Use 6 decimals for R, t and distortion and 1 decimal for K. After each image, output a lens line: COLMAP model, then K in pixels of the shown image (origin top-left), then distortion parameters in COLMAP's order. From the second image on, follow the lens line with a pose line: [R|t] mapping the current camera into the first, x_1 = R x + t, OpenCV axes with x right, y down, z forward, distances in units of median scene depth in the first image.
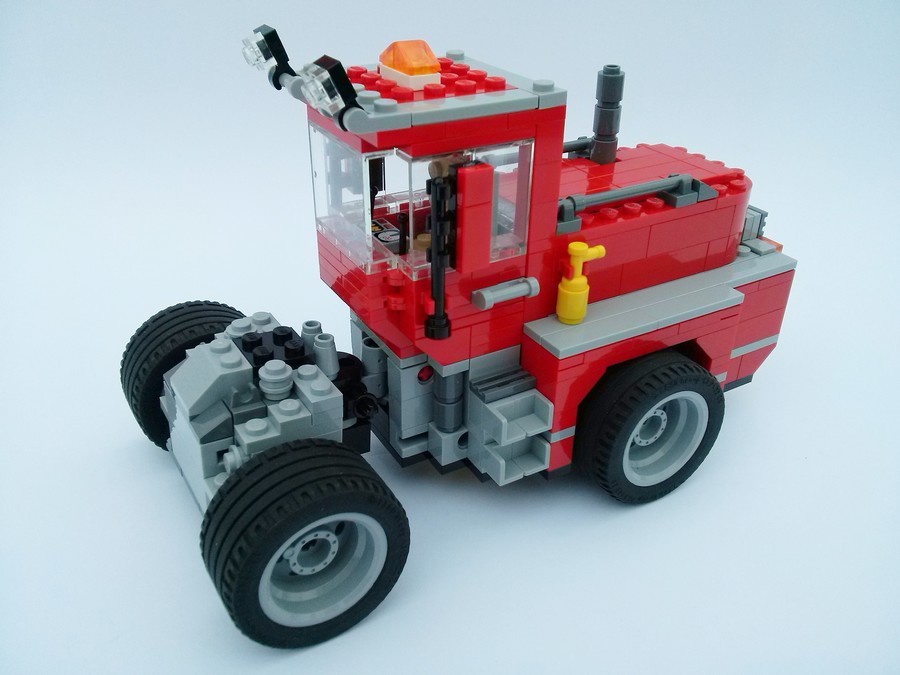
lens RADIAL K [[819.3, 0, 448.1], [0, 819.3, 353.3], [0, 0, 1]] dist [0.132294, -0.507968]
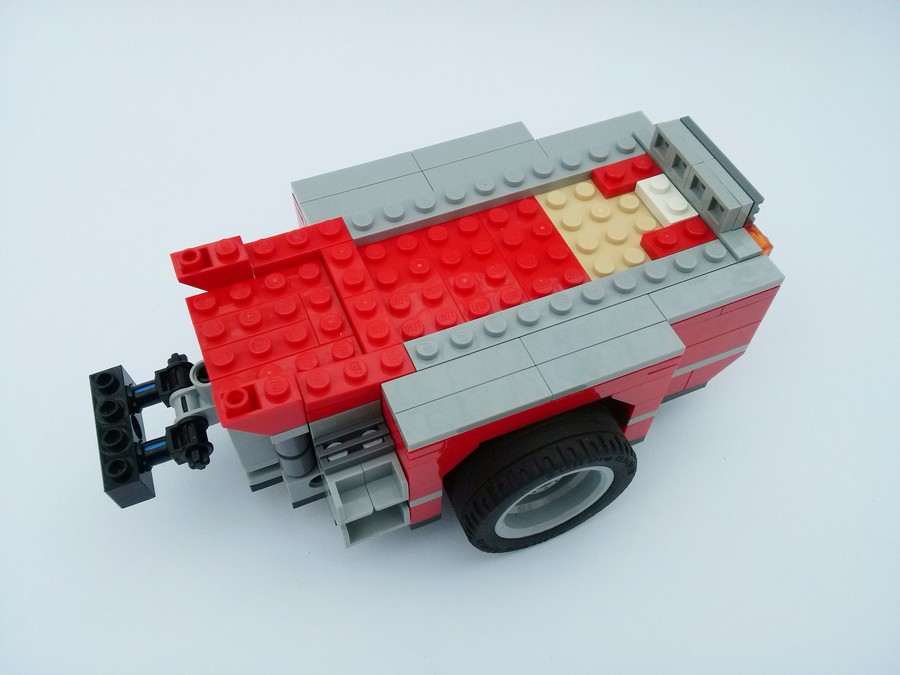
lens RADIAL K [[819.3, 0, 448.1], [0, 819.3, 353.3], [0, 0, 1]] dist [0.132294, -0.507968]
pose [[0.992078, 0.105681, -0.067920, 0.204178], [-0.070209, 0.914768, 0.397832, -0.376175], [0.104175, -0.389911, 0.914941, 0.288366]]
